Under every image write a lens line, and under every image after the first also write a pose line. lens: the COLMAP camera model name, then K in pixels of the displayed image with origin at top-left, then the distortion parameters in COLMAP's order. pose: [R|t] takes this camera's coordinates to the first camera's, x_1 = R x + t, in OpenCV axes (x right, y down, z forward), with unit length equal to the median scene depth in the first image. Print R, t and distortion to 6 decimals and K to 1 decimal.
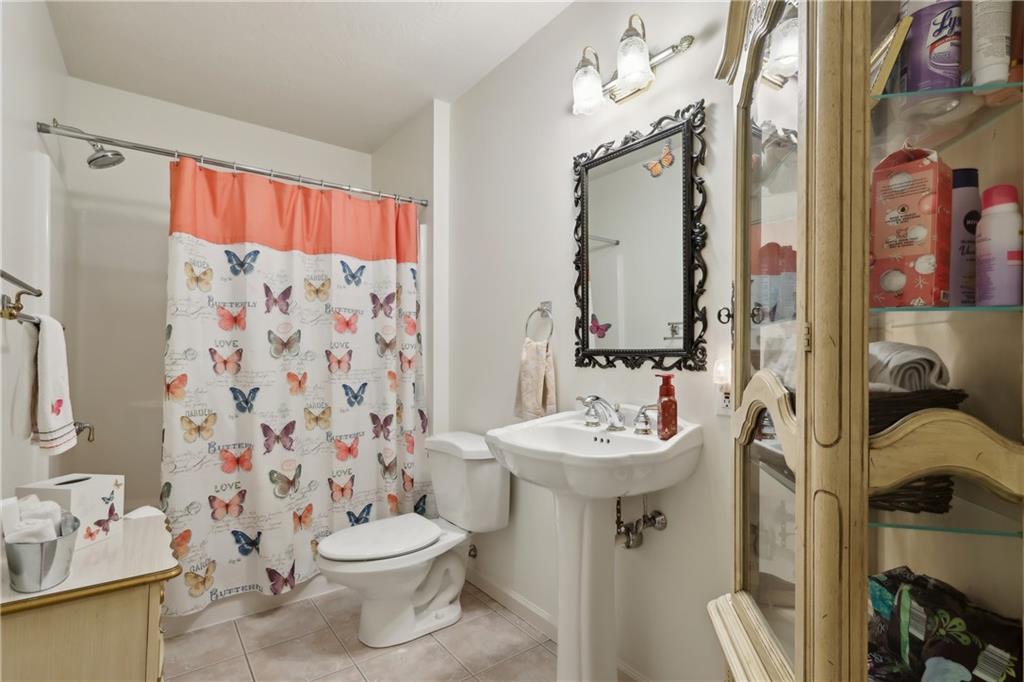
lens RADIAL K [[486.6, 0, 510.4], [0, 486.6, 347.9], [0, 0, 1]] dist [-0.000152, 0.000065]
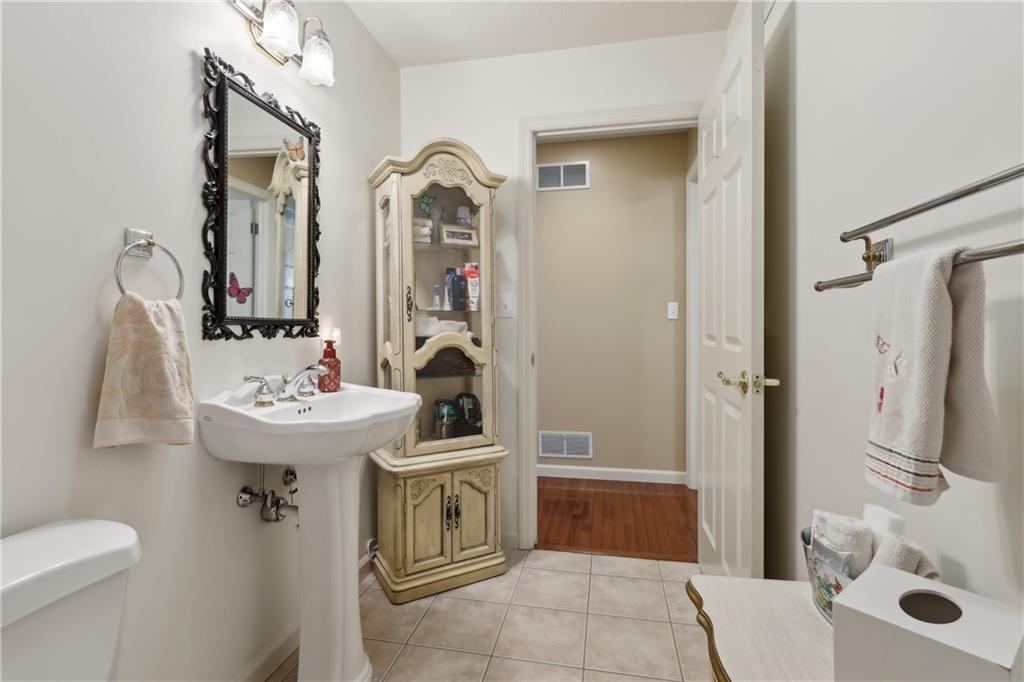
lens RADIAL K [[486.6, 0, 512.8], [0, 486.6, 330.8], [0, 0, 1]] dist [-0.000152, 0.000065]
pose [[-0.625185, 0.000856, 0.780476, -0.768255], [0.000212, 1.000000, -0.000927, 0.027626], [-0.780477, -0.000413, -0.625184, 1.171990]]
